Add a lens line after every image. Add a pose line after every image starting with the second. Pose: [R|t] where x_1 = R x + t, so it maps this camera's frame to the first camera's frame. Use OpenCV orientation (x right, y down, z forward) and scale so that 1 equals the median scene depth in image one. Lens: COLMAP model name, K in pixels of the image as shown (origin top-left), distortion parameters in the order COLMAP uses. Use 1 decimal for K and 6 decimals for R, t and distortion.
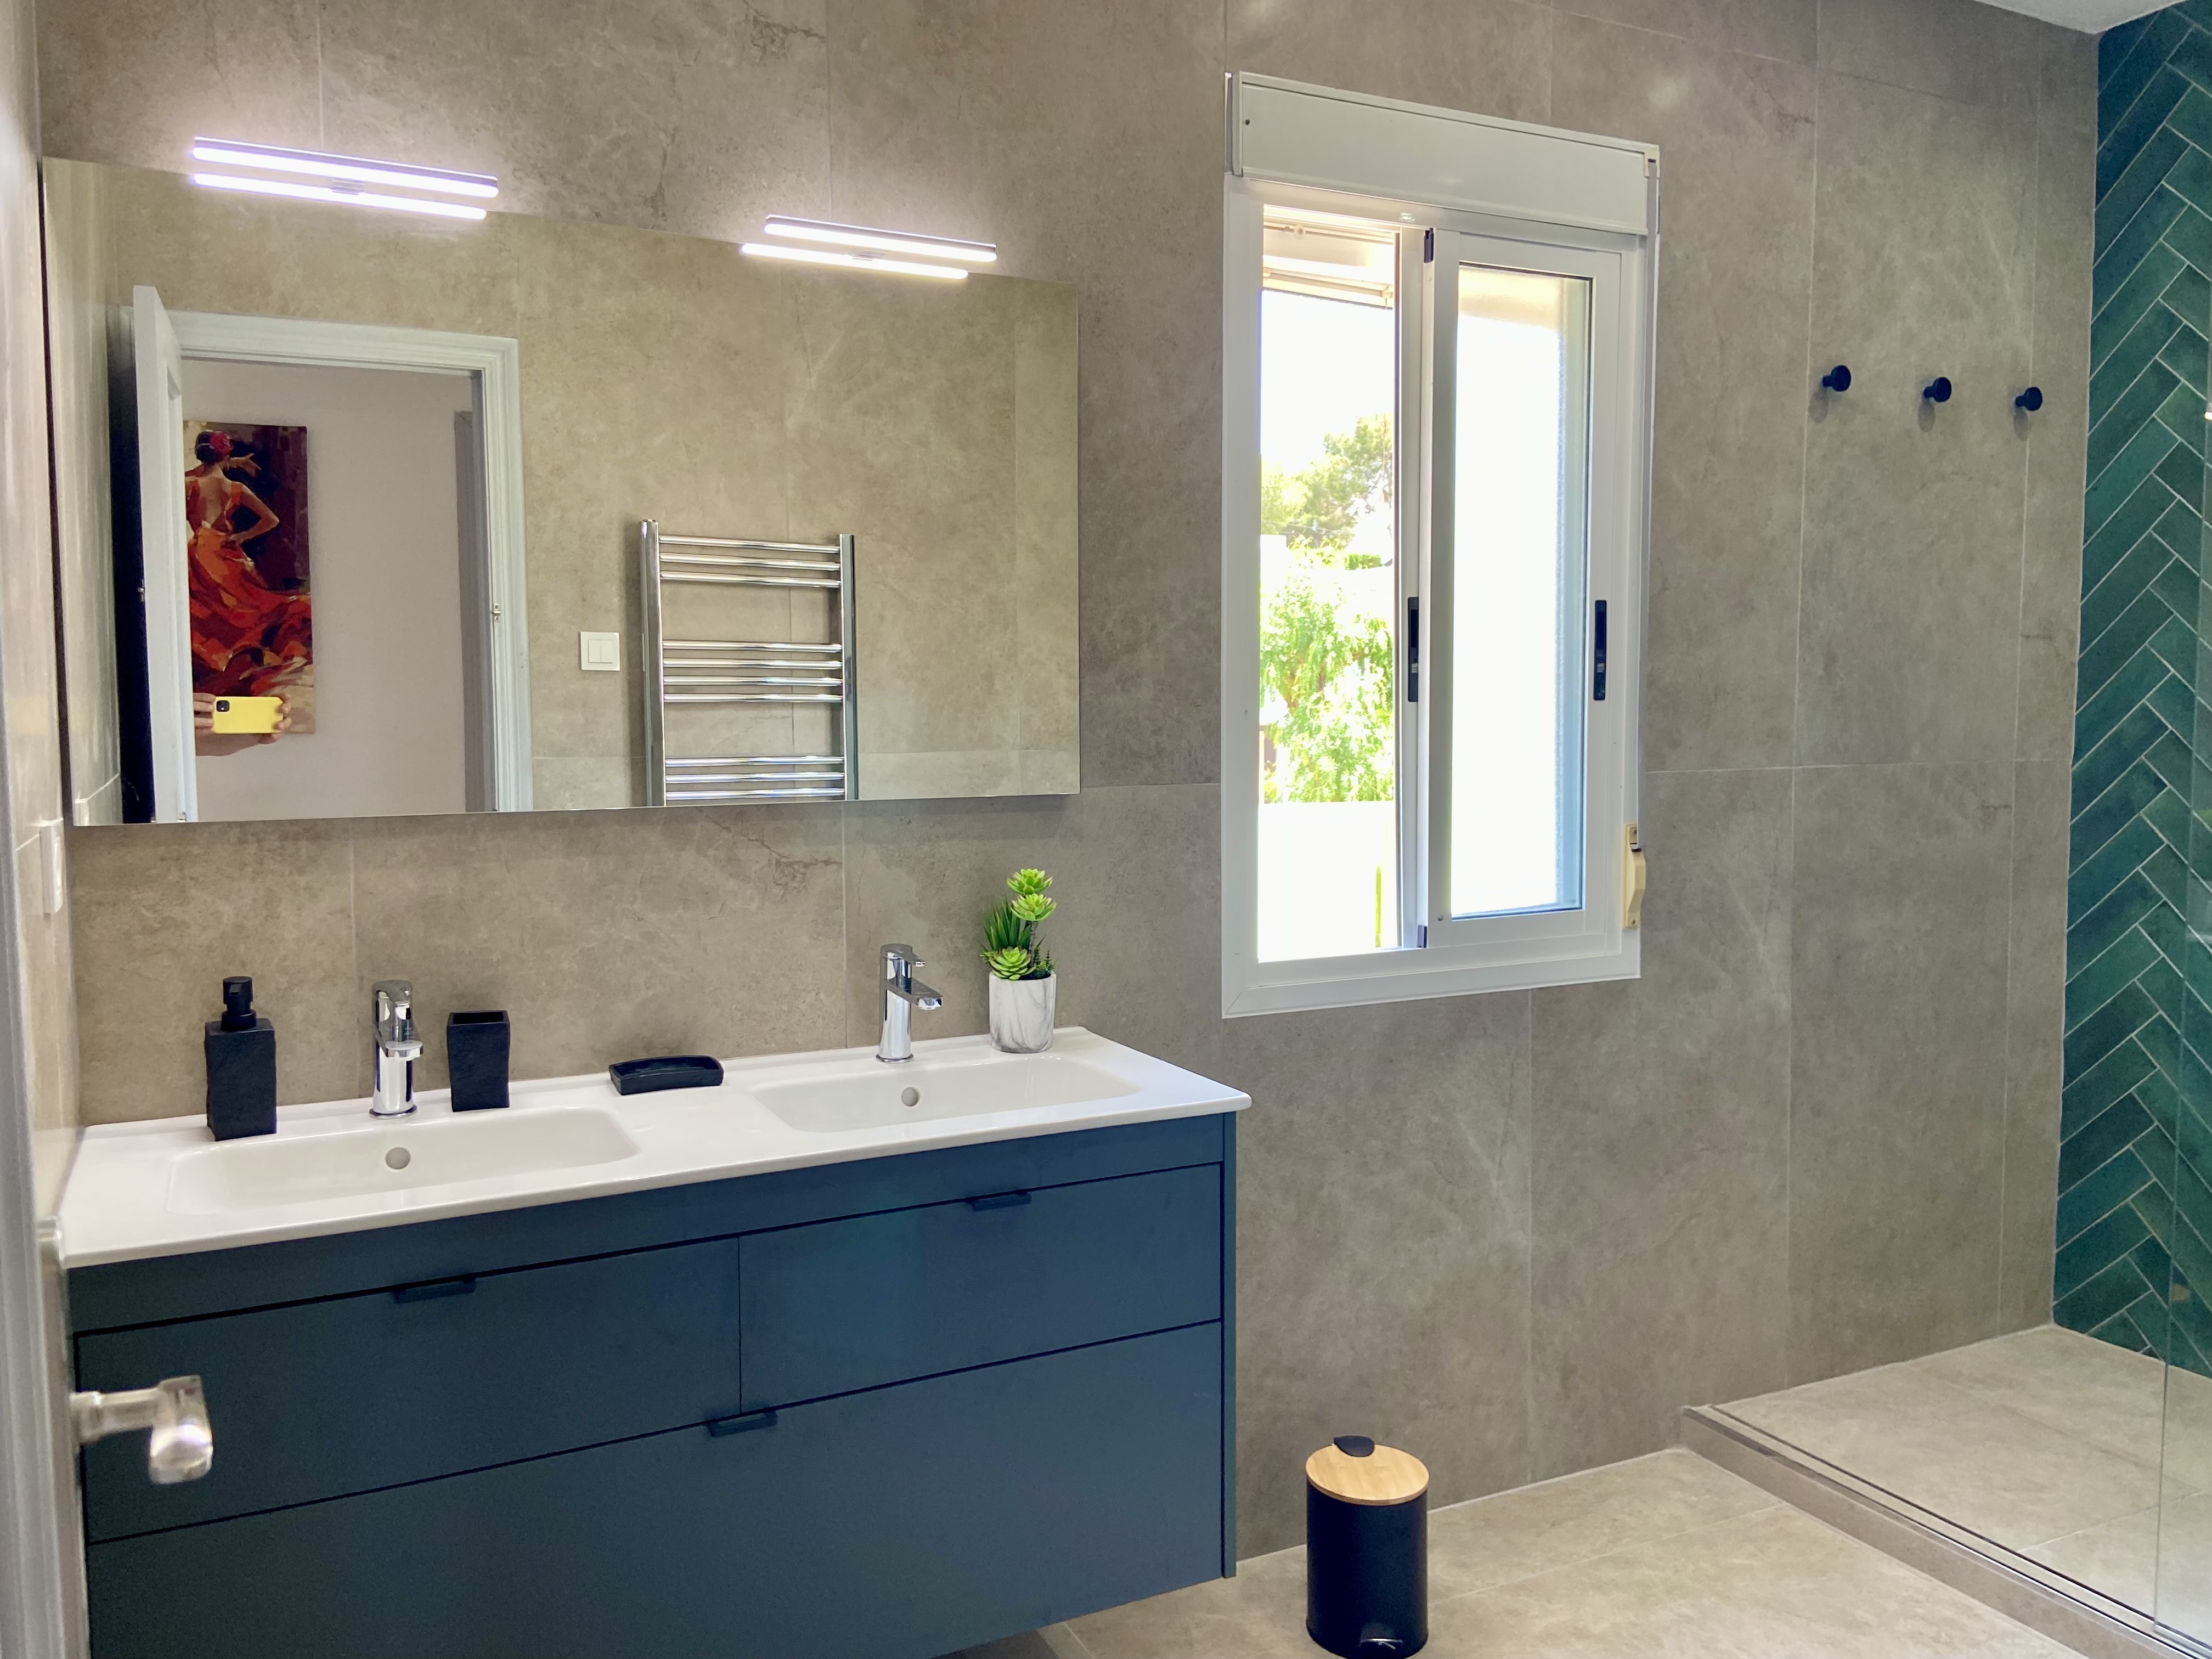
lens RADIAL K [[1660.5, 0, 1106.0], [0, 1660.5, 829.5], [0, 0, 1]] dist [0.047186, 0.000571]
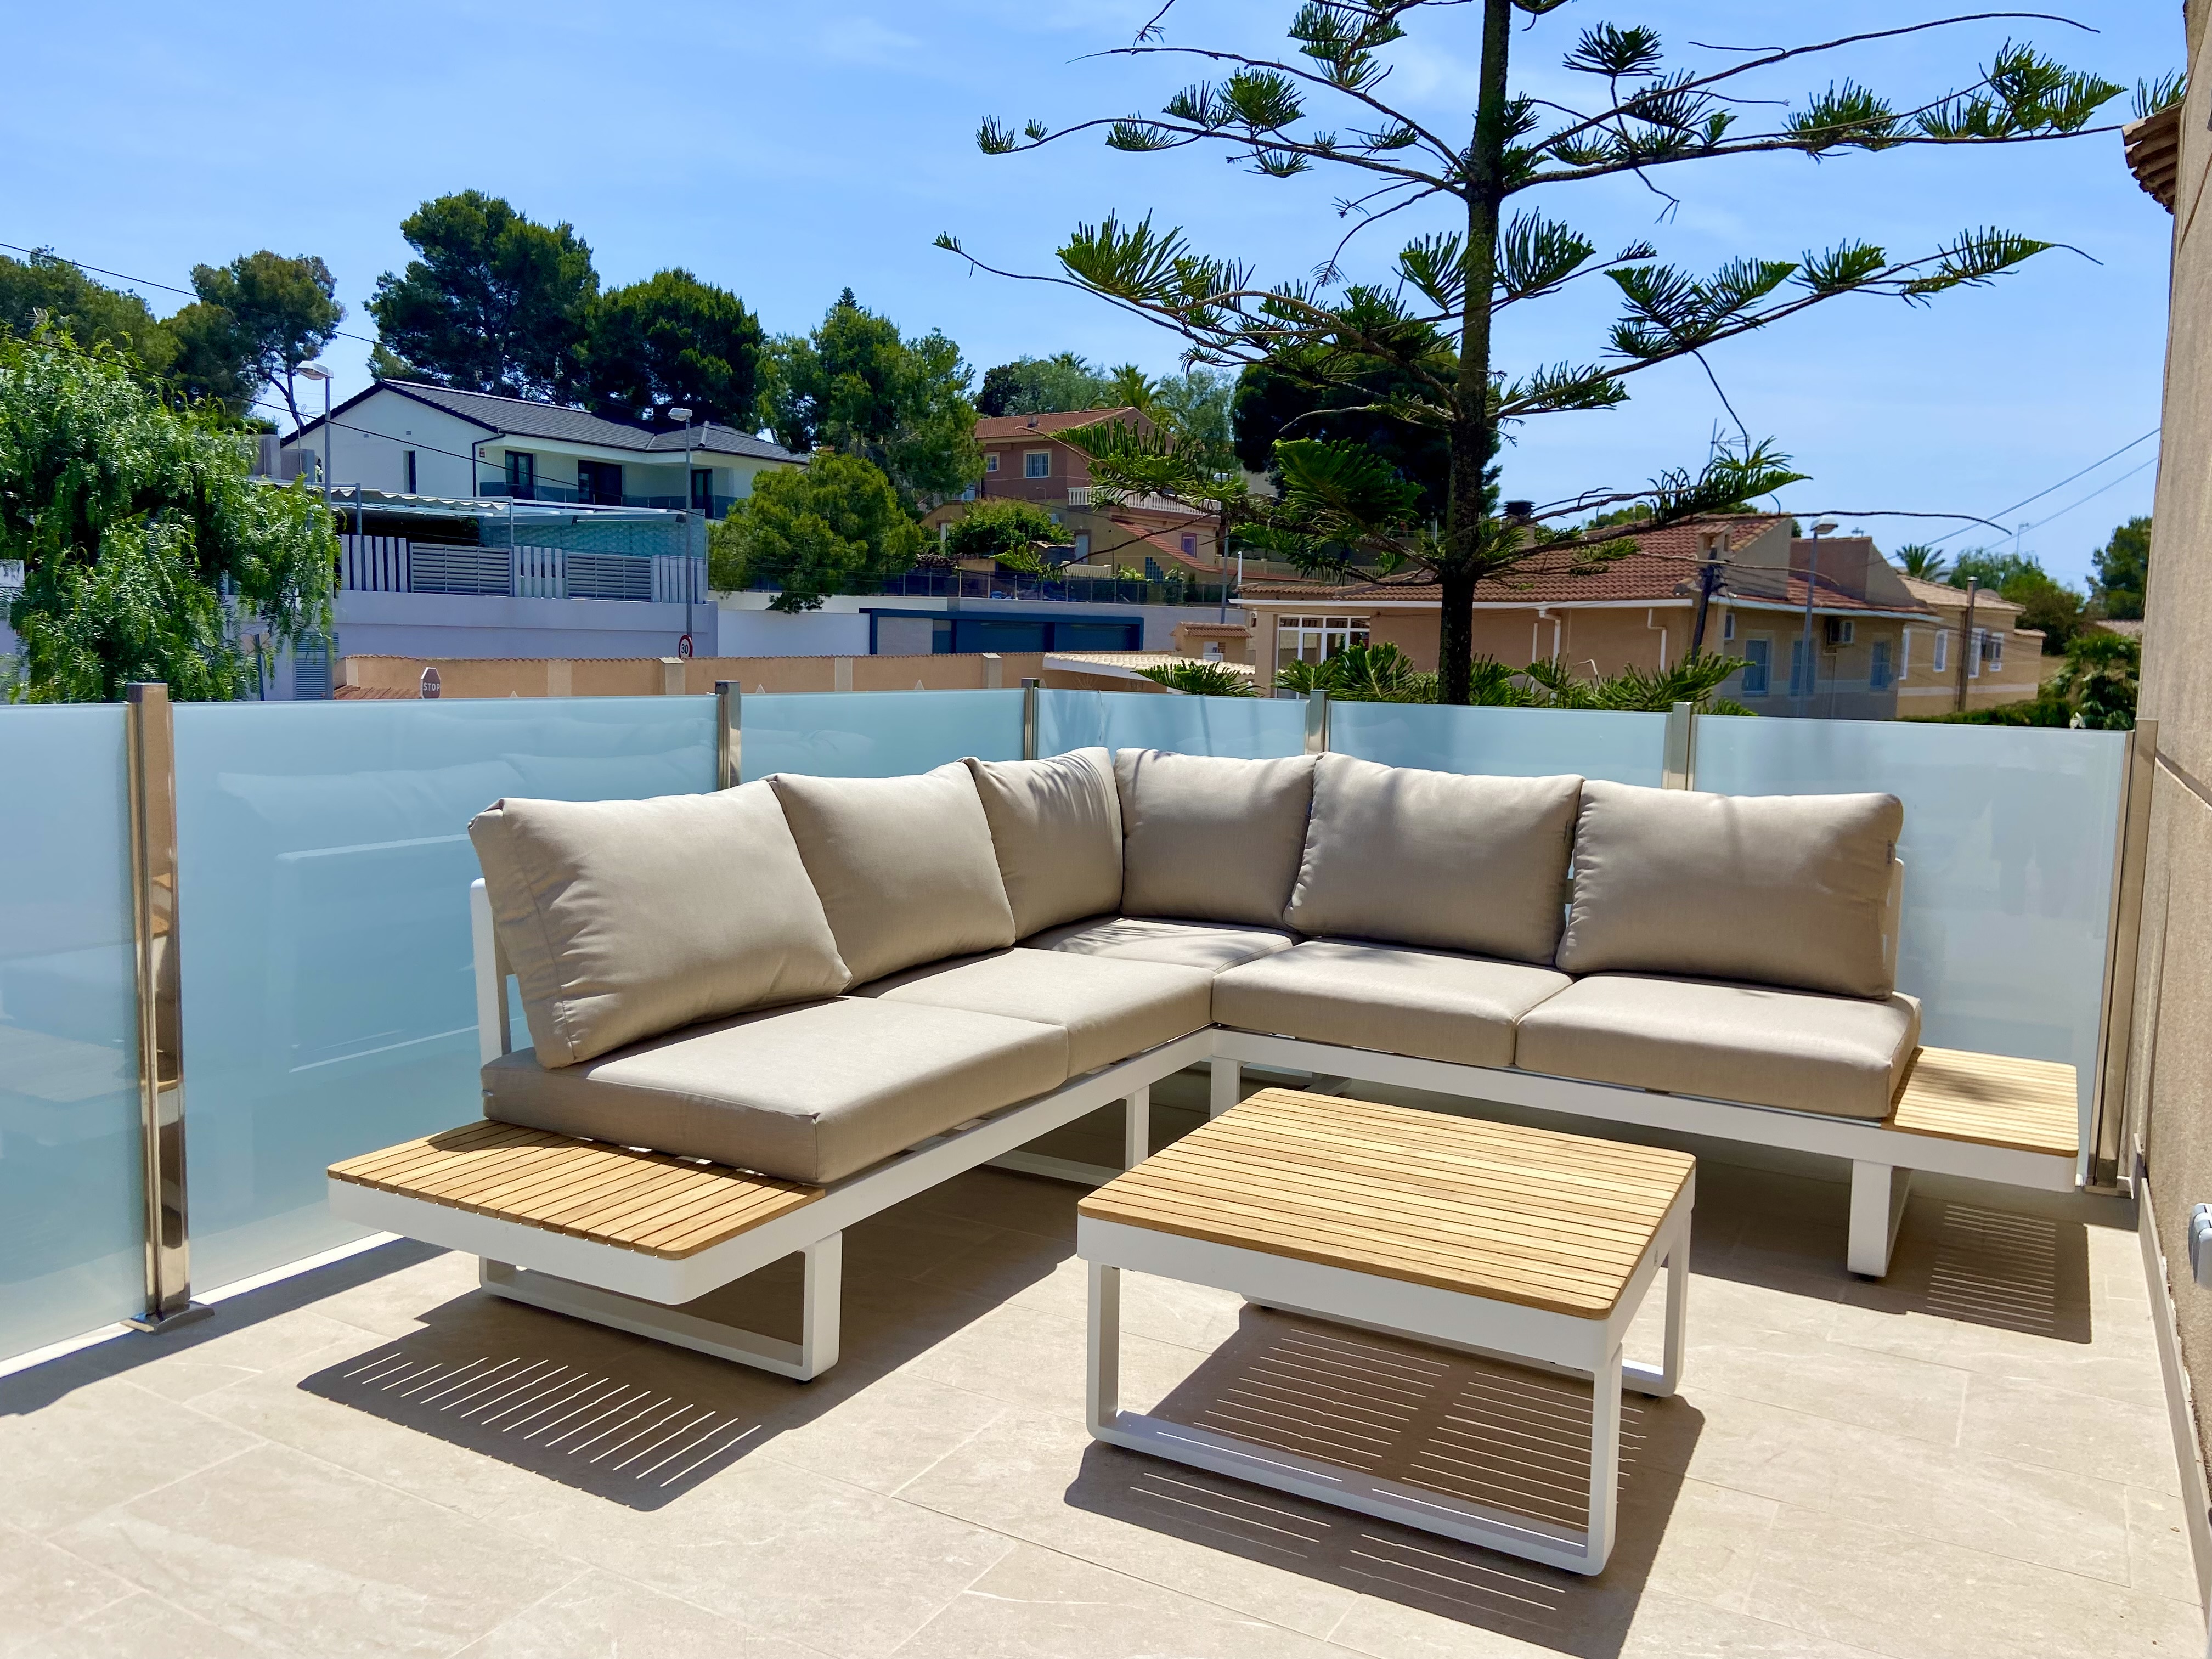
lens RADIAL K [[1660.5, 0, 1106.0], [0, 1660.5, 829.5], [0, 0, 1]] dist [0.047186, 0.000571]
pose [[0.821661, -0.039304, 0.568619, 0.077338], [0.010905, 0.998521, 0.053262, -0.004140], [-0.569872, -0.037562, 0.820875, 0.219045]]
